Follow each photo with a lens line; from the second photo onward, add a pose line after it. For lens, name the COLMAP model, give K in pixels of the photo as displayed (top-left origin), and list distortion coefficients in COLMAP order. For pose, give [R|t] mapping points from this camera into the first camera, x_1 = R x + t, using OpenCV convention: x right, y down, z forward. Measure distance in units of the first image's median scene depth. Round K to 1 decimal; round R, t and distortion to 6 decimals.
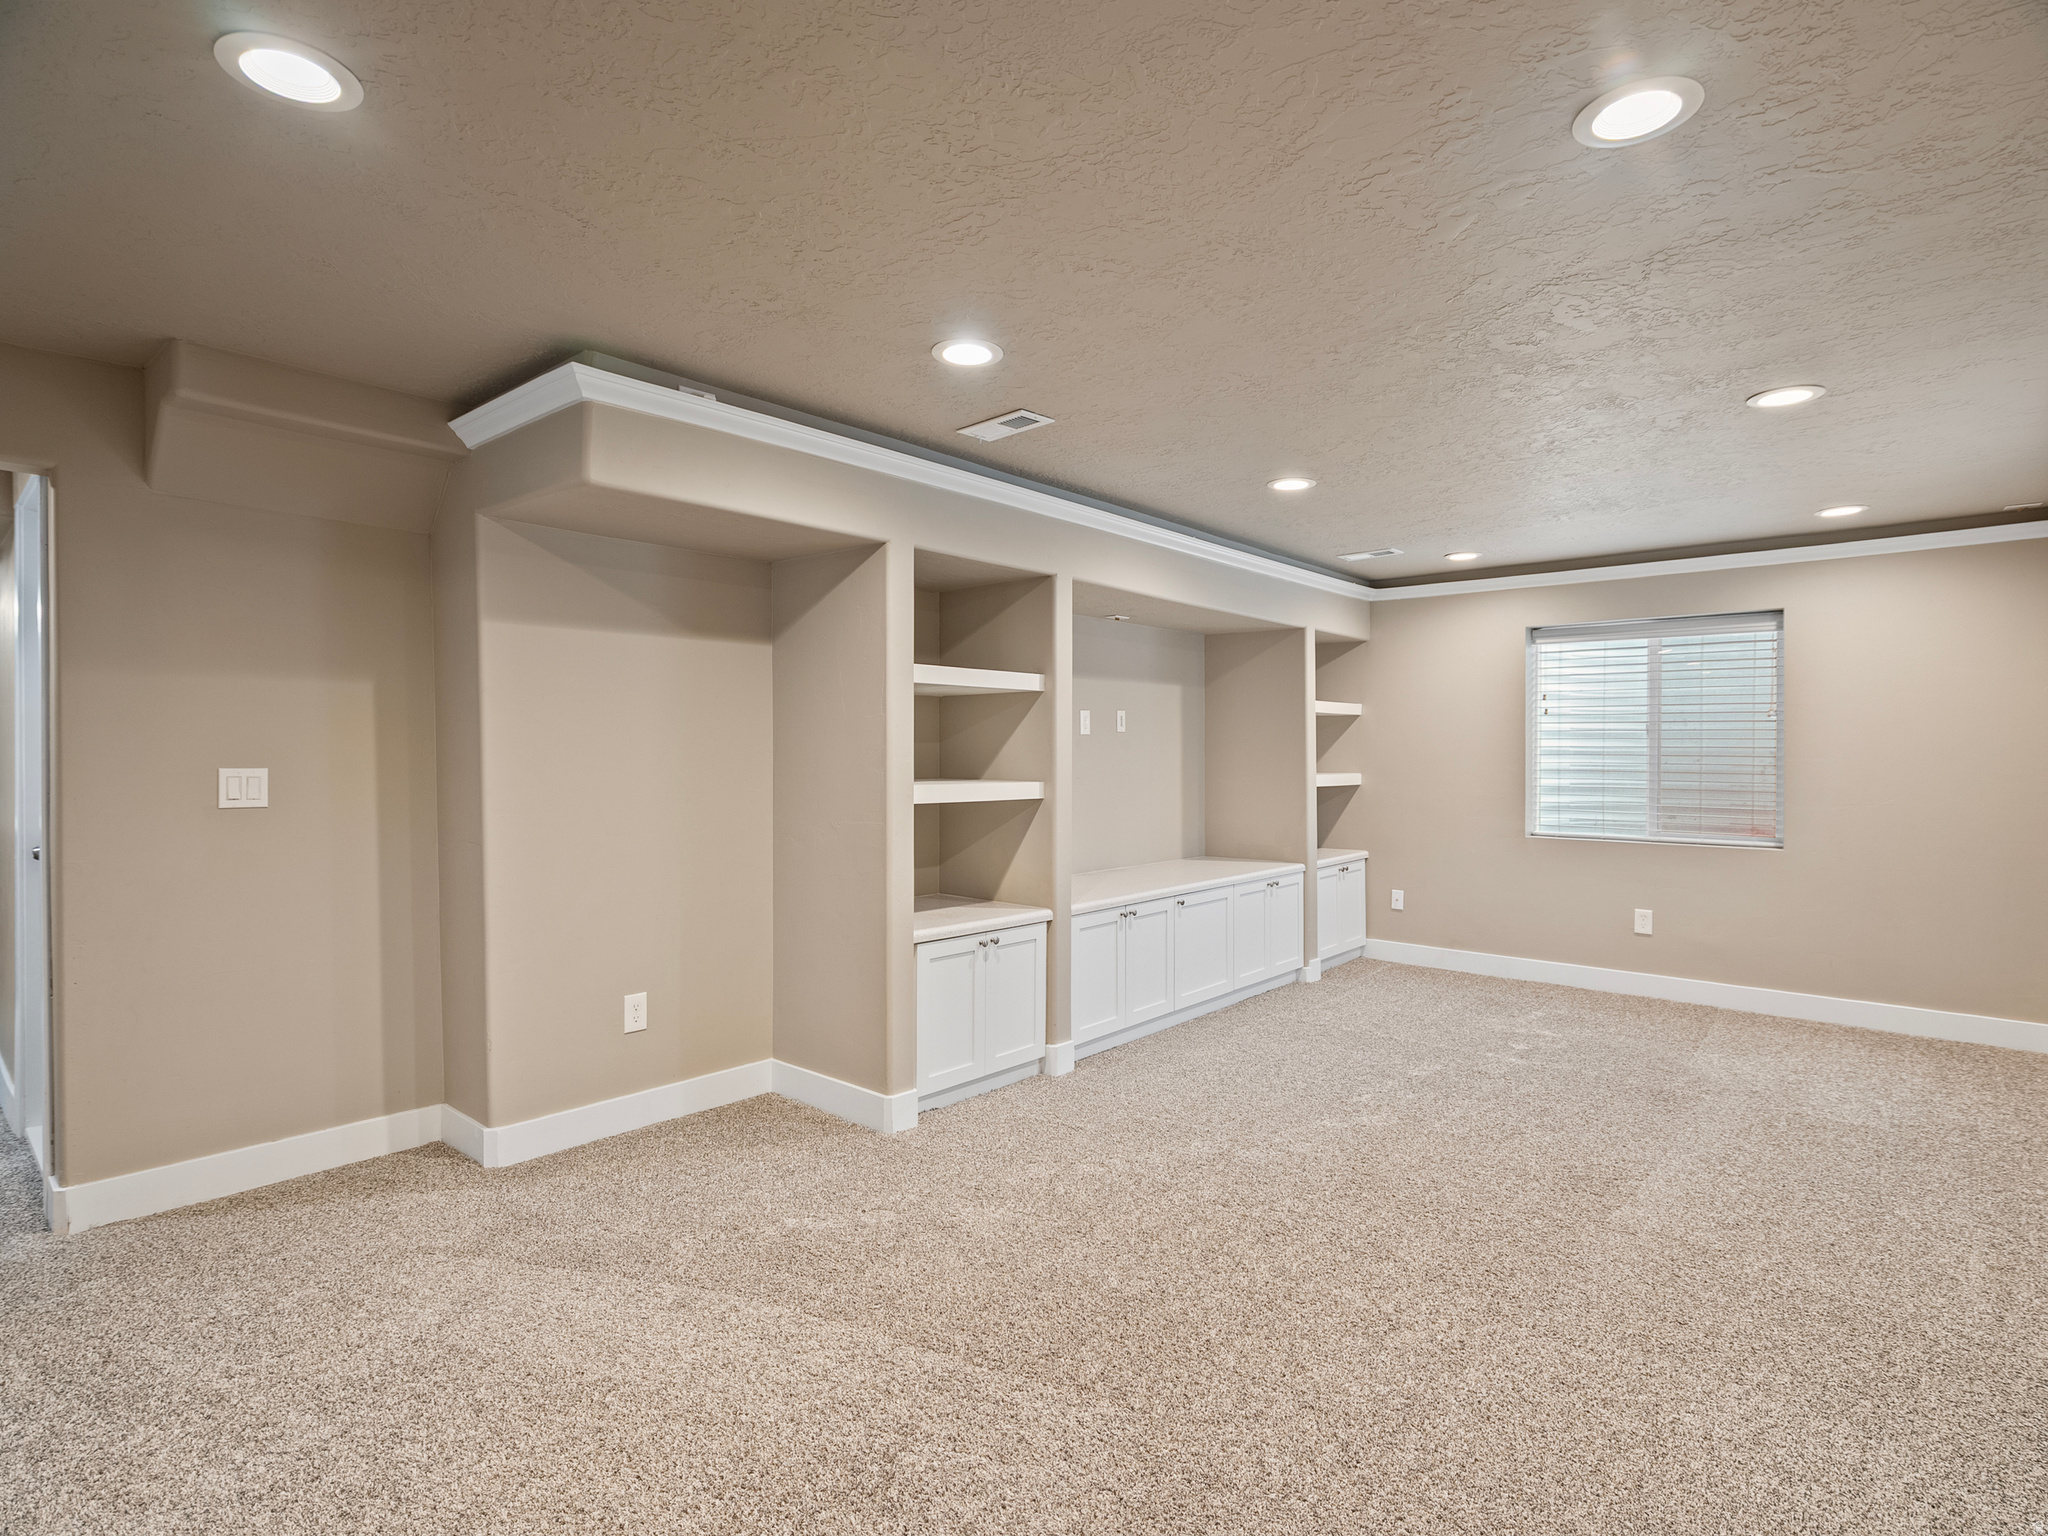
lens RADIAL K [[1042.6, 0, 1027.7], [0, 1042.6, 767.8], [0, 0, 1]] dist [-0.000531, -0.000227]
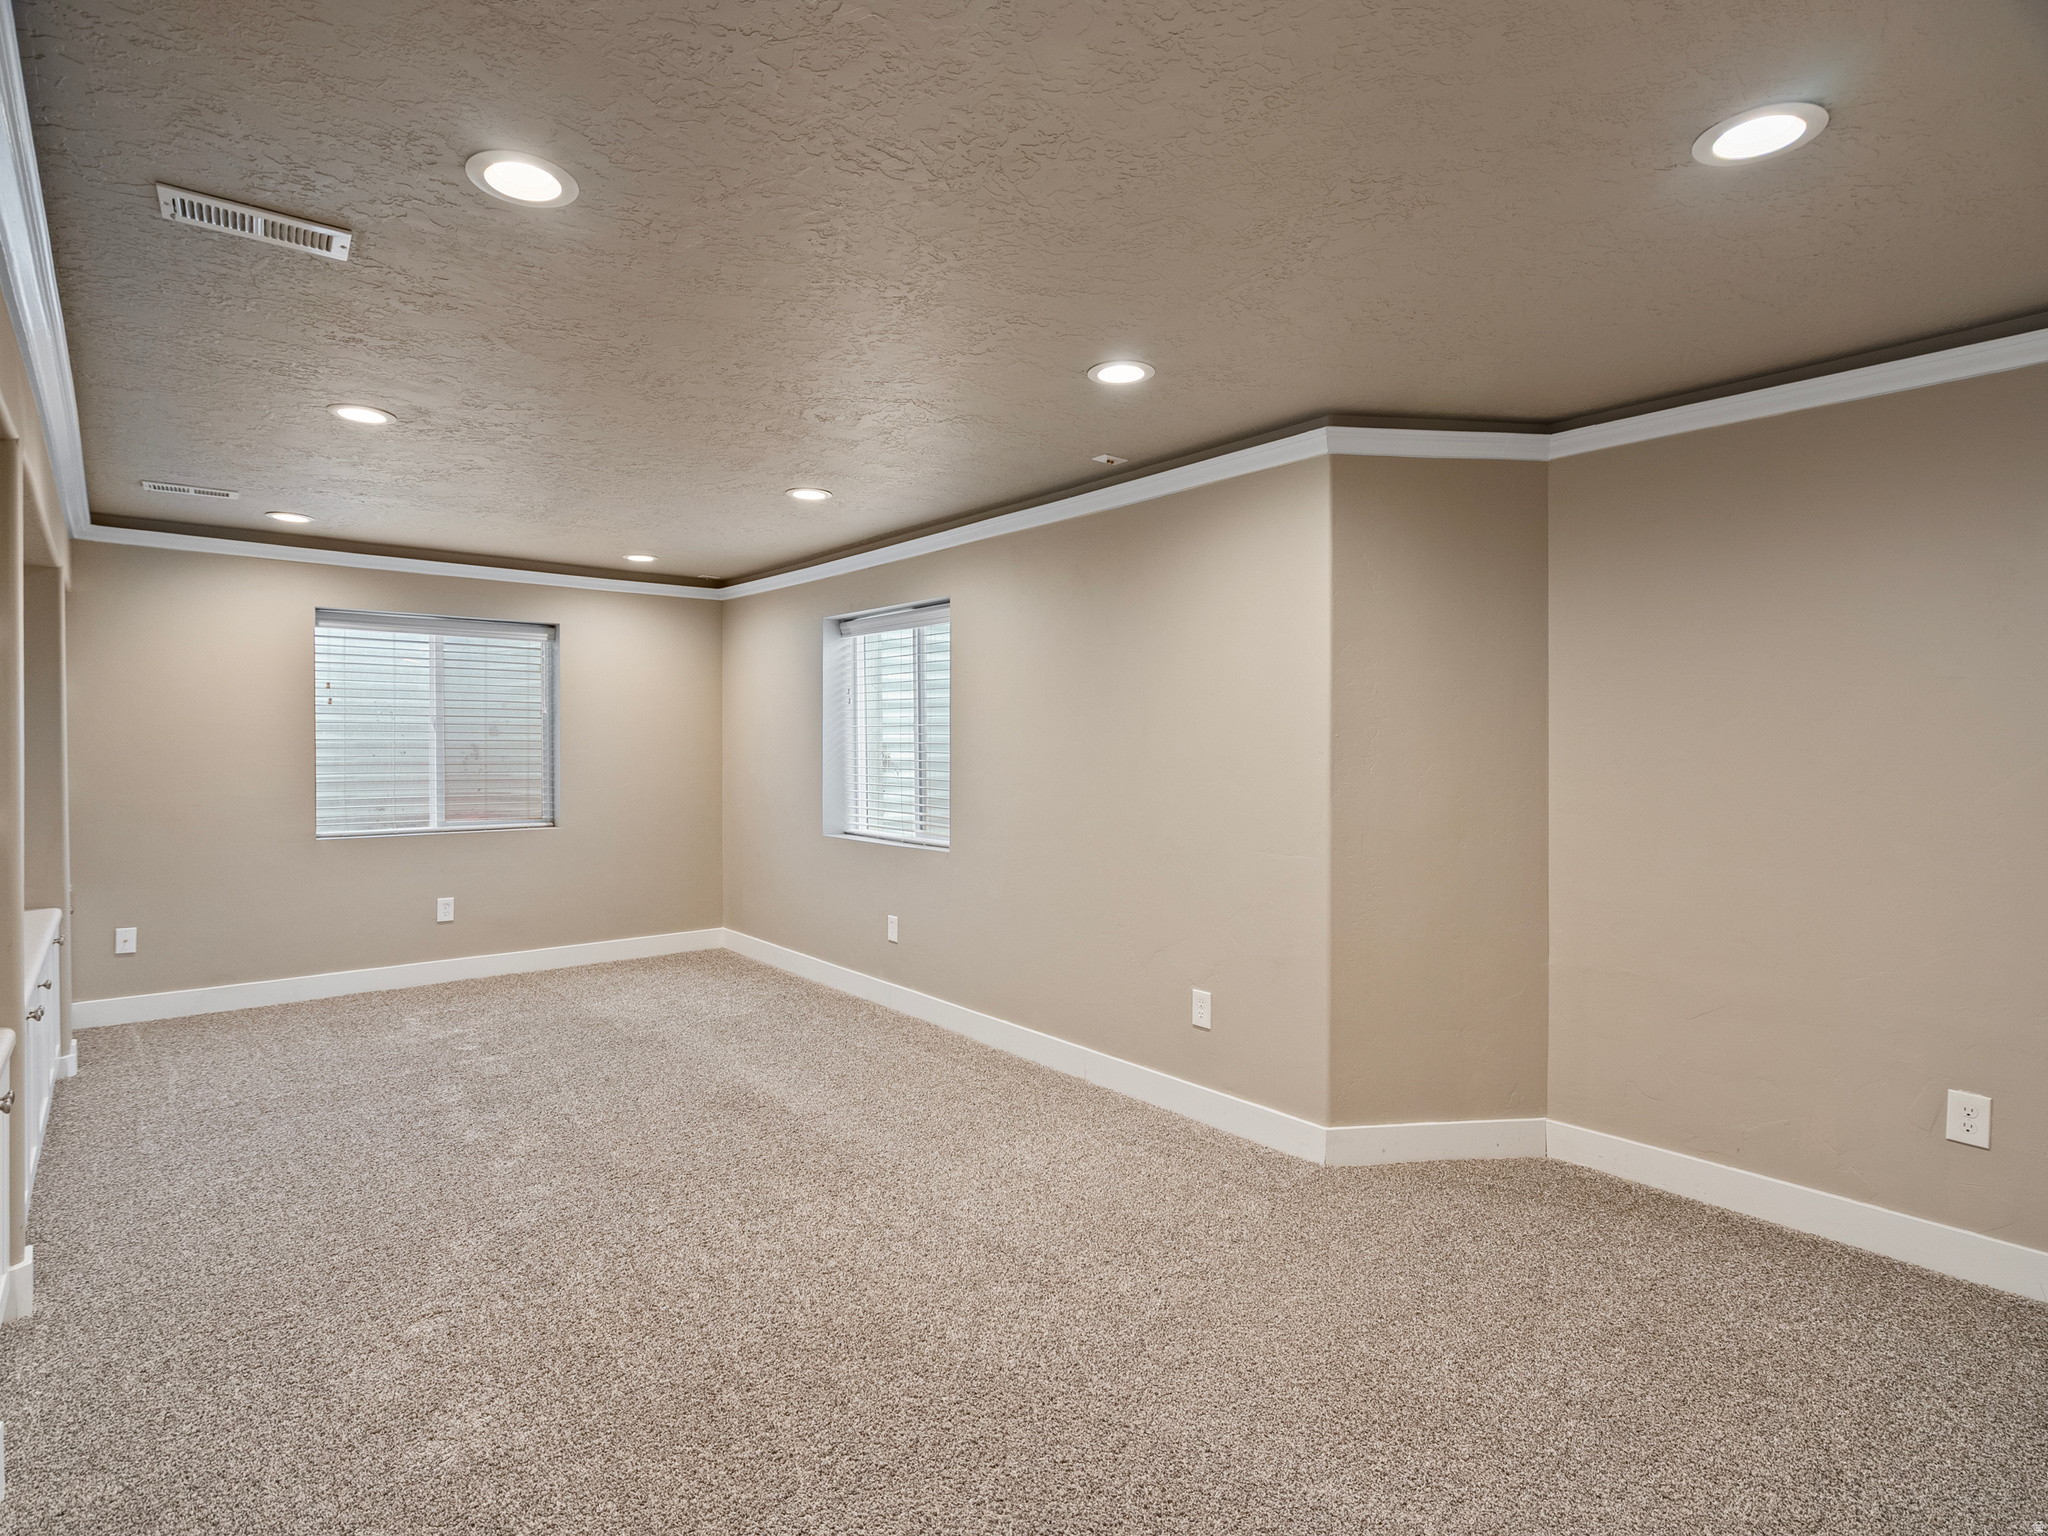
lens RADIAL K [[1042.6, 0, 1027.7], [0, 1042.6, 767.8], [0, 0, 1]] dist [-0.000531, -0.000227]
pose [[0.142831, -0.024918, 0.989433, -0.344497], [0.012667, 0.999647, 0.023347, -0.009757], [-0.989666, 0.009198, 0.143096, 0.279194]]
